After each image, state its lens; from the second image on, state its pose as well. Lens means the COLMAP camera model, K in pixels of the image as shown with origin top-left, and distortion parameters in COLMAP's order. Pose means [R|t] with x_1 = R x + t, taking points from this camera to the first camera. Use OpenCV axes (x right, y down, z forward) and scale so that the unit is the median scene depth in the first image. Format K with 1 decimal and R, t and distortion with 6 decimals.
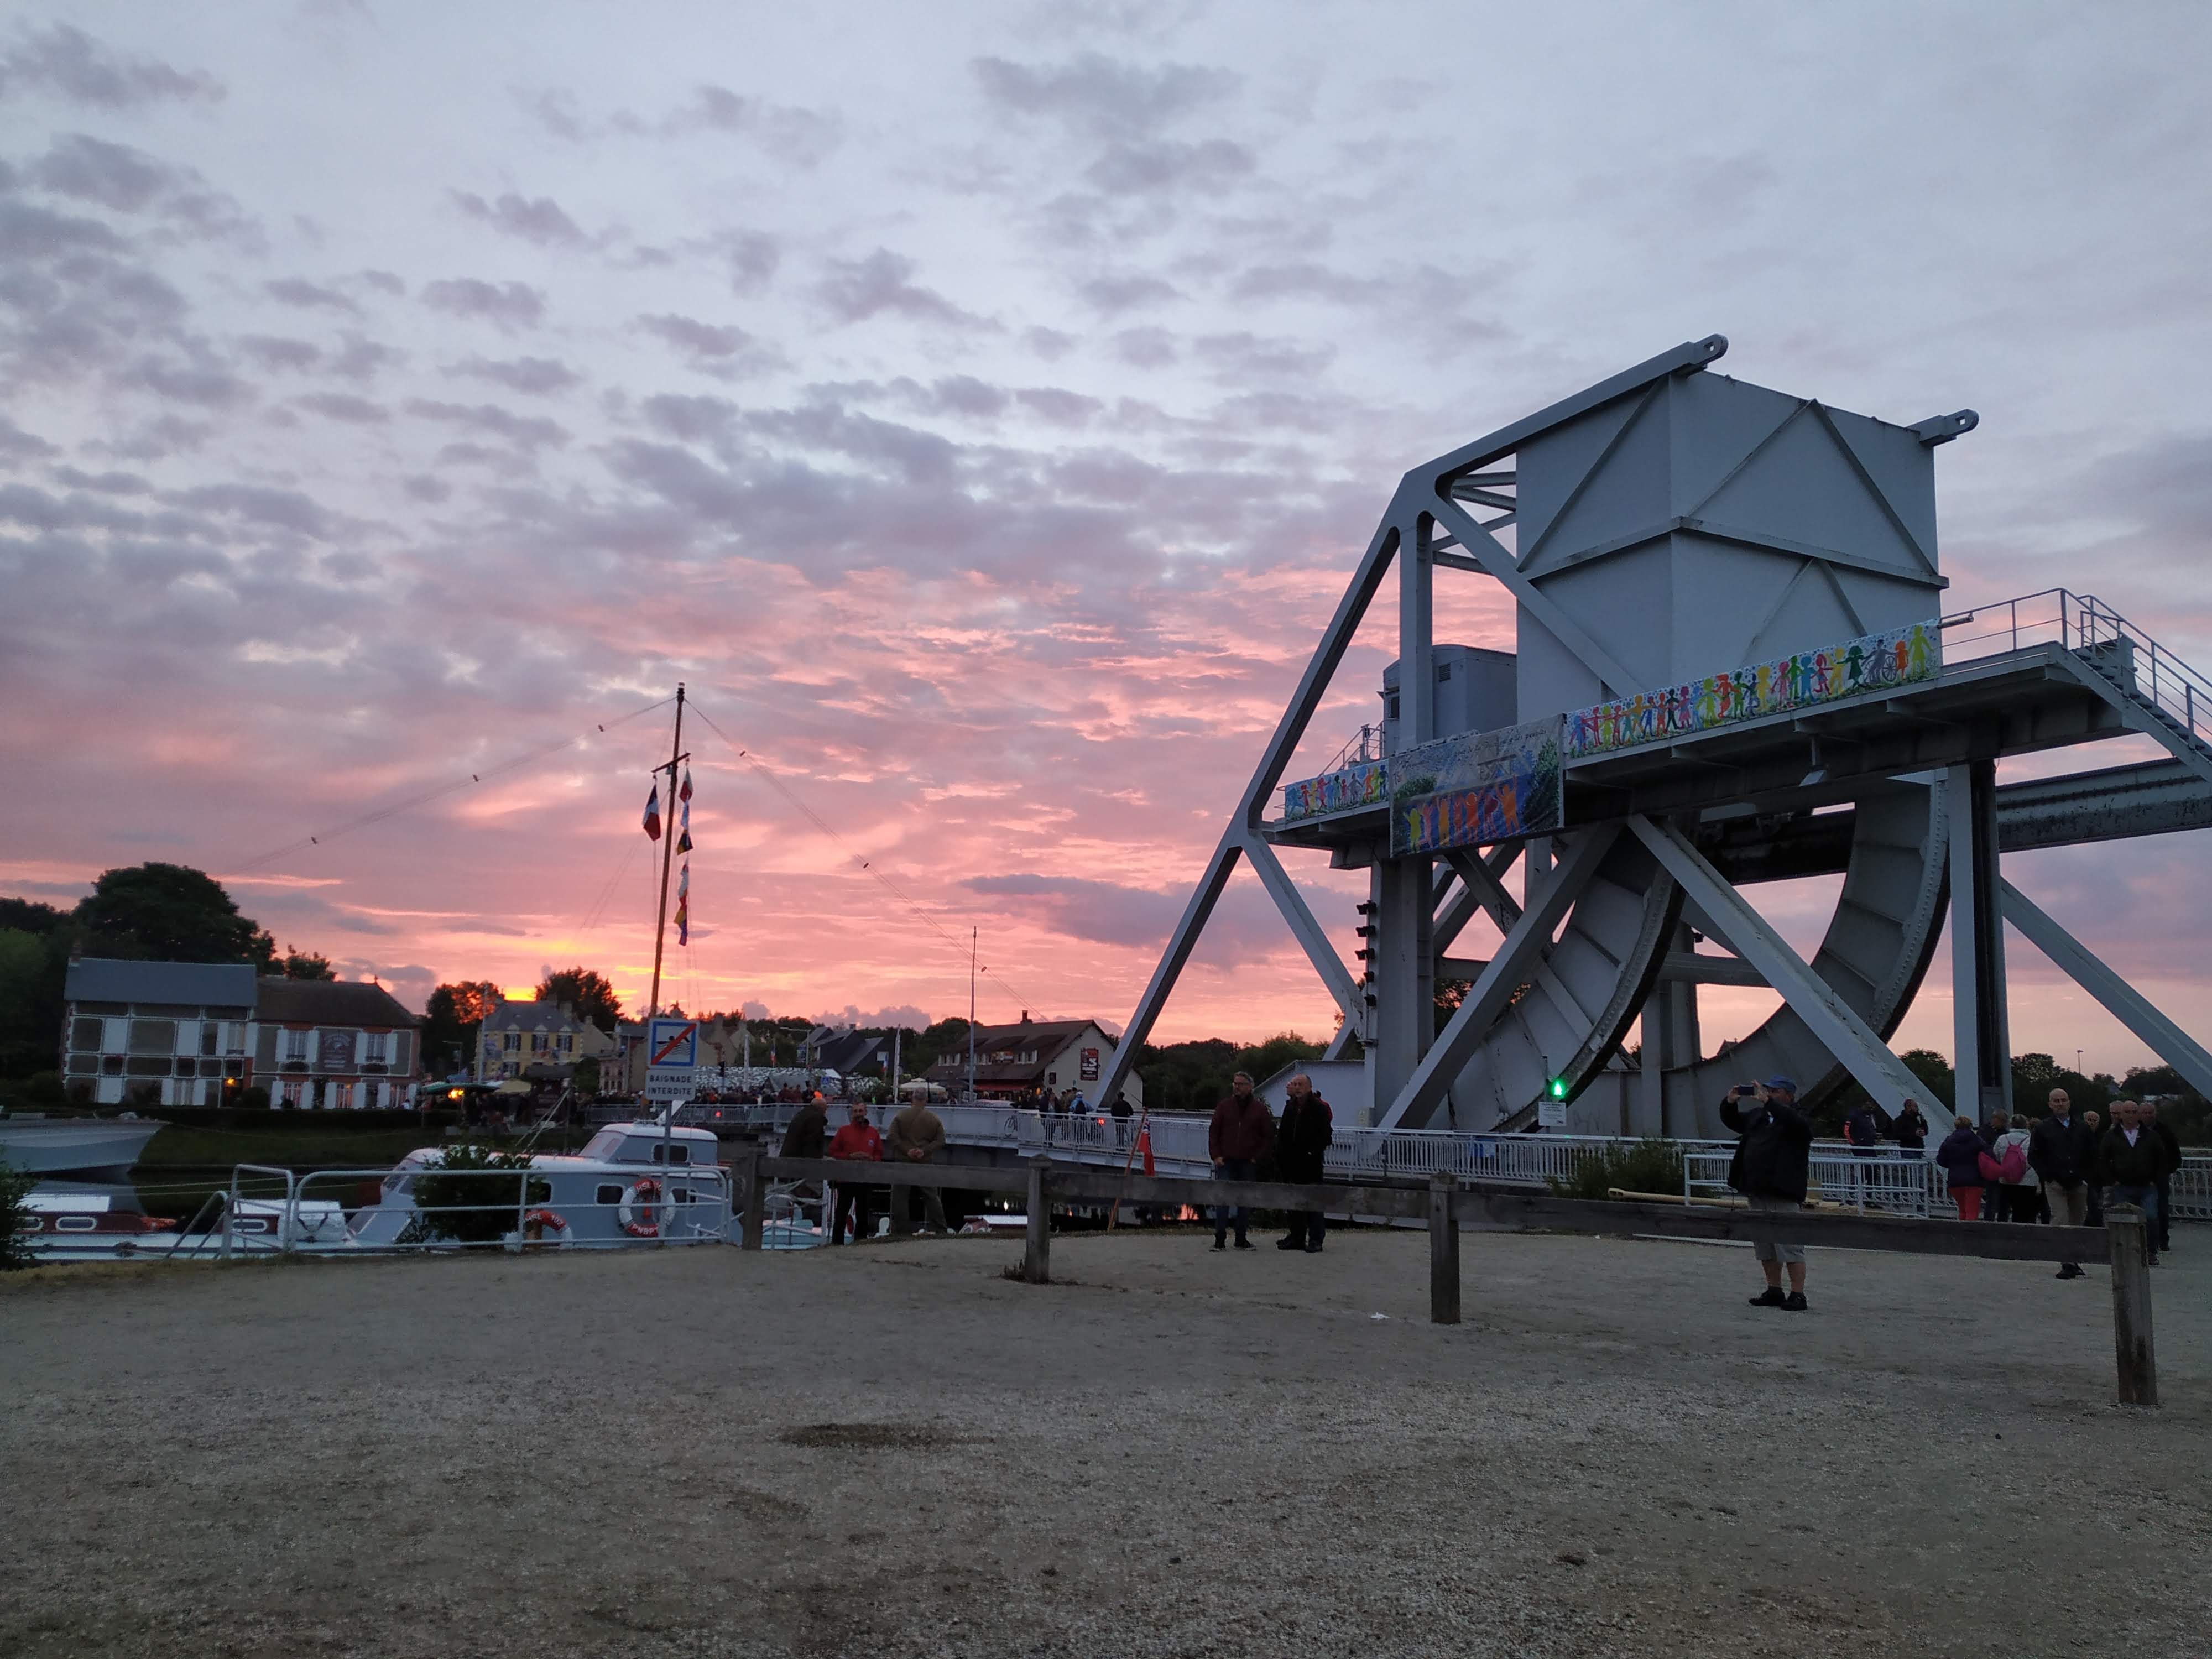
lens RADIAL K [[1730.8, 0, 1132.9], [0, 1730.8, 827.5], [0, 0, 1]] dist [0.013343, -0.010212]
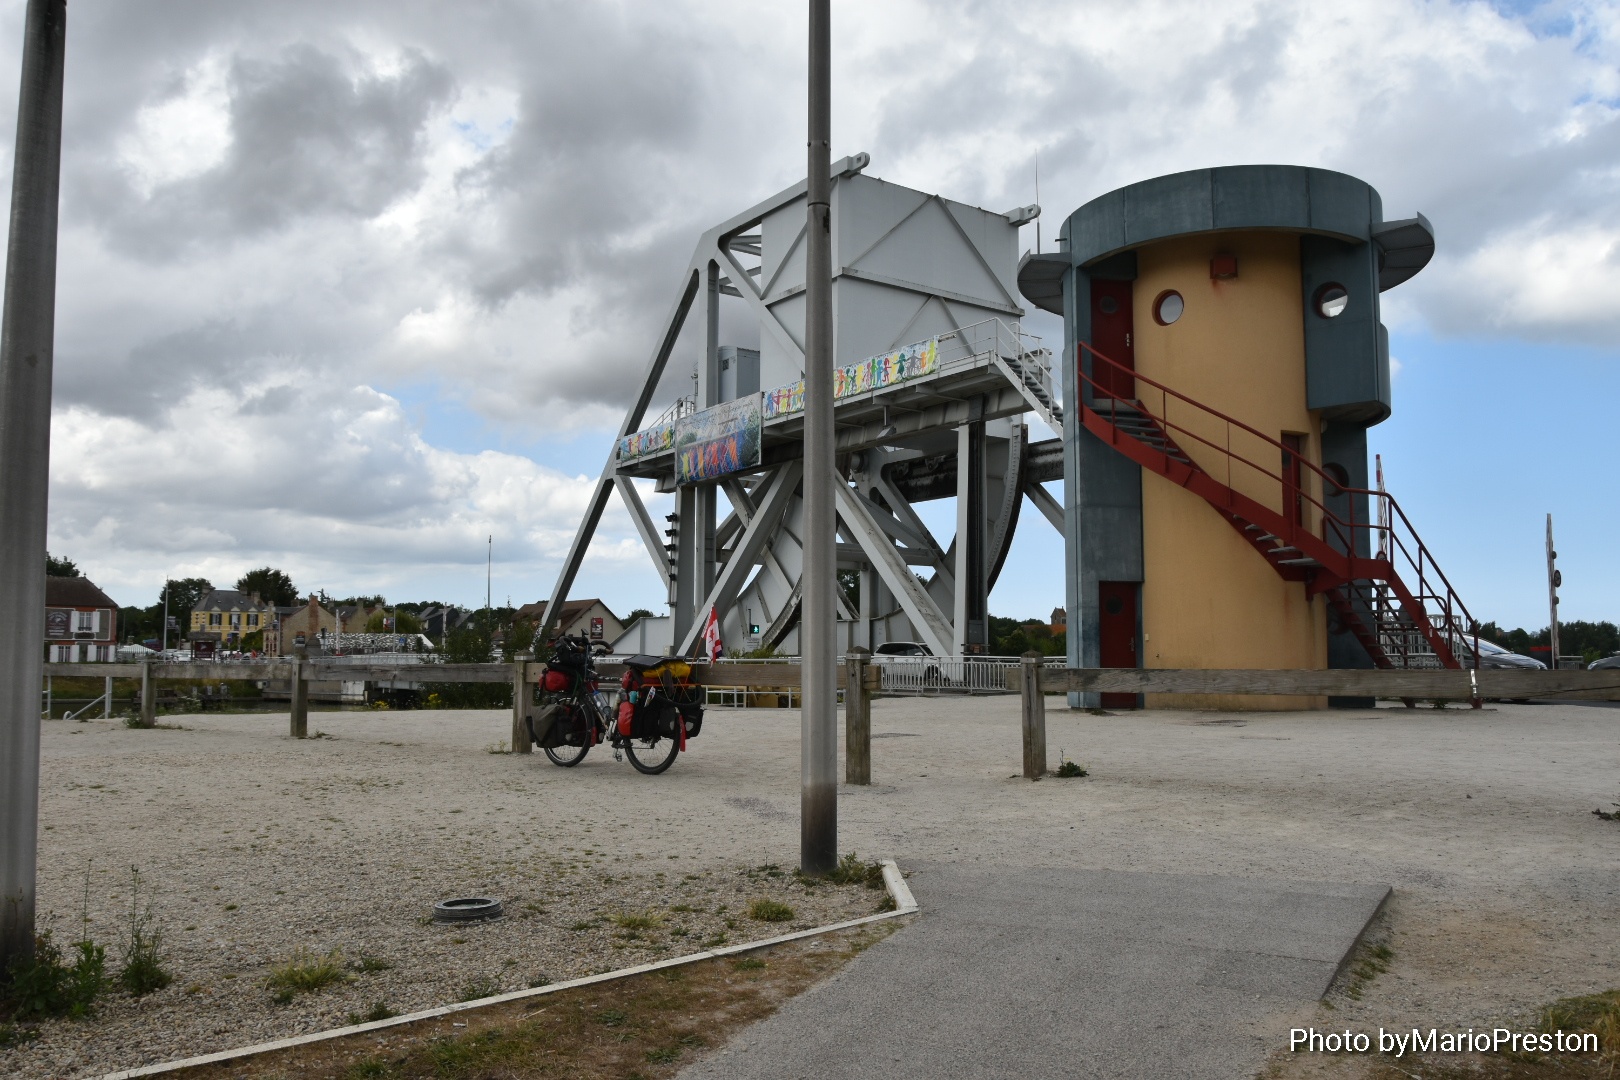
lens RADIAL K [[1177.5, 0, 810.0], [0, 1177.5, 540.0], [0, 0, 1]] dist [-0.063254, 0.007575]
pose [[0.993034, -0.007712, 0.117577, 0.133790], [0.000653, 0.998200, 0.059962, 0.003641], [-0.117828, -0.059467, 0.991252, -0.057093]]
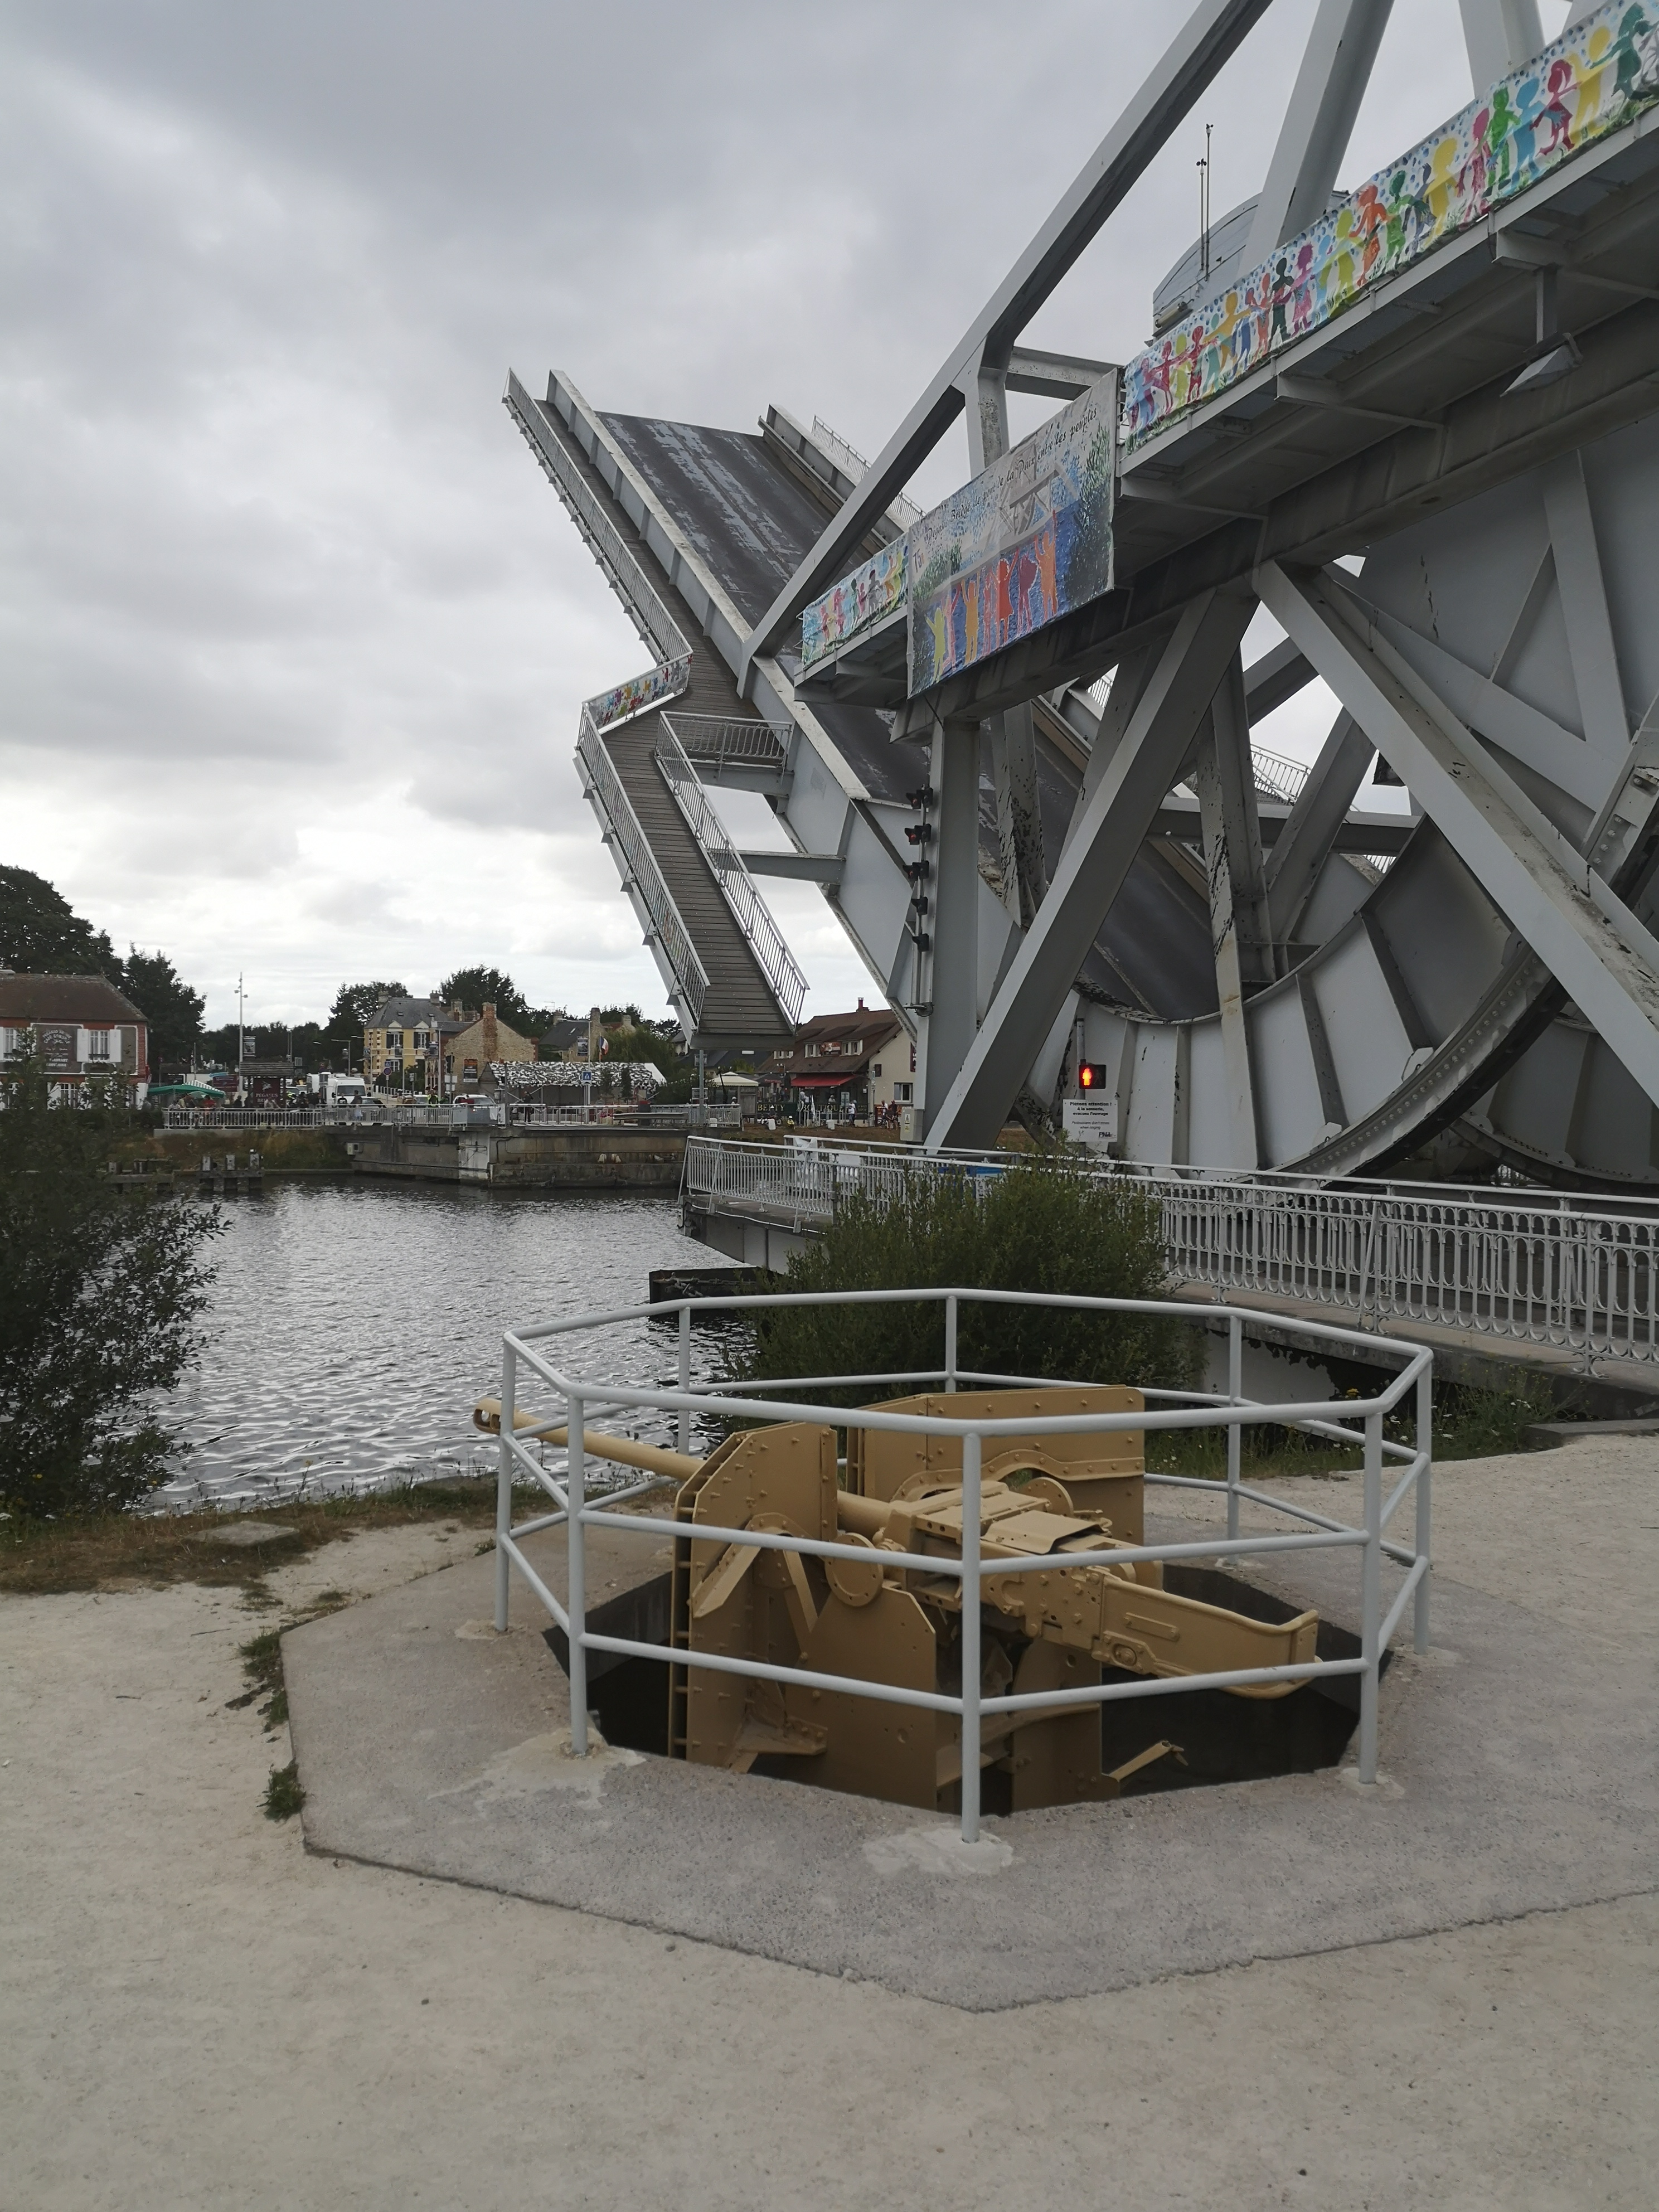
lens RADIAL K [[1730.8, 0, 829.5], [0, 1730.8, 1106.0], [0, 0, 1]] dist [0.013343, -0.010212]
pose [[0.990216, -0.007847, -0.139323, 0.188705], [0.030467, 0.986487, 0.160980, 0.054383], [0.136178, -0.163650, 0.977074, 0.351553]]
